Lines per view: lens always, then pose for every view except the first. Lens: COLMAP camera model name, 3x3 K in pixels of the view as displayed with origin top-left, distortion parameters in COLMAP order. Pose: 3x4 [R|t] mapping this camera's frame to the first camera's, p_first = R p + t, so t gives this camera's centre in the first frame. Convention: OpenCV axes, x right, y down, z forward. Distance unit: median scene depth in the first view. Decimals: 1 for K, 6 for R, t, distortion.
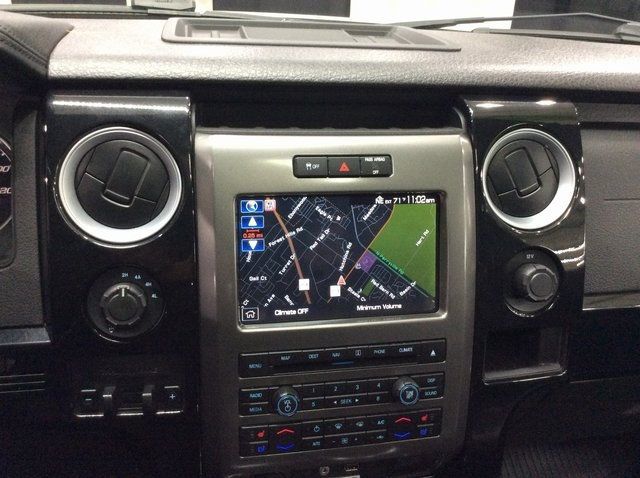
lens RADIAL K [[574.2, 0, 326.2], [0, 574.2, 233.7], [0, 0, 1]] dist [0.101399, -0.196125]
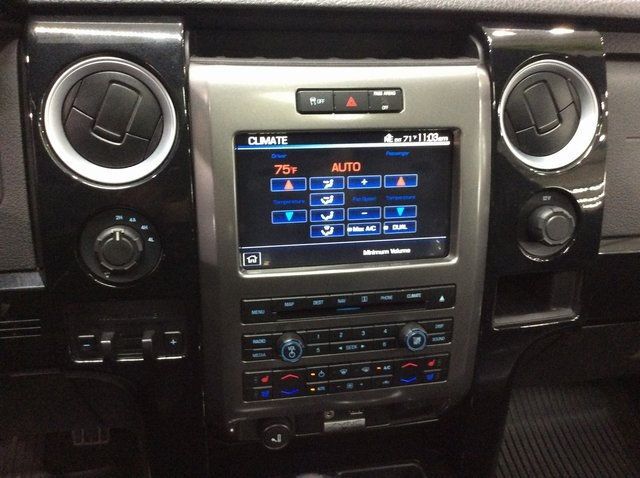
lens RADIAL K [[574.2, 0, 326.3], [0, 574.2, 233.5], [0, 0, 1]] dist [0.101399, -0.196125]
pose [[0.999993, 0.001839, -0.003311, -0.005523], [-0.001479, 0.994388, 0.105784, -0.003372], [0.003487, -0.105778, 0.994384, 0.053920]]
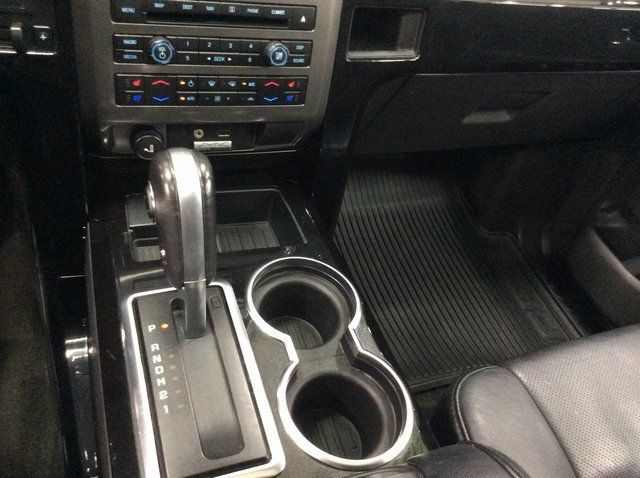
lens RADIAL K [[574.2, 0, 322.5], [0, 574.2, 236.7], [0, 0, 1]] dist [0.101399, -0.196125]
pose [[0.978190, 0.006775, 0.207603, 0.000751], [-0.079315, 0.935917, 0.343175, 0.216092], [-0.191974, -0.352157, 0.916041, -0.128069]]
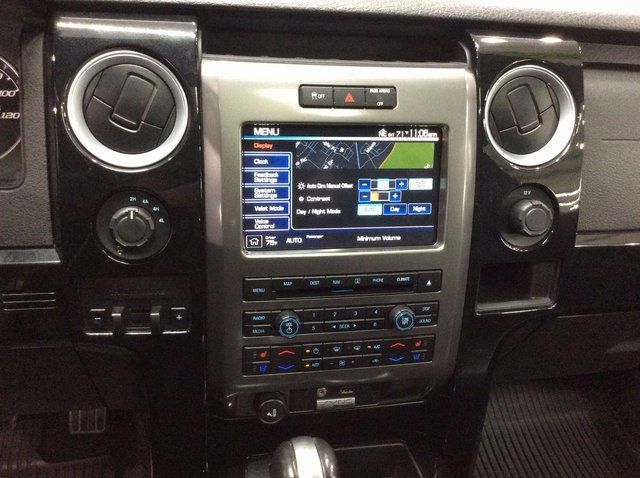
lens RADIAL K [[574.2, 0, 324.6], [0, 574.2, 233.2], [0, 0, 1]] dist [0.101399, -0.196125]
pose [[0.999694, 0.022656, 0.009885, -0.016063], [-0.023391, 0.996360, 0.081969, 0.037243], [-0.007992, -0.082175, 0.996586, -0.026719]]
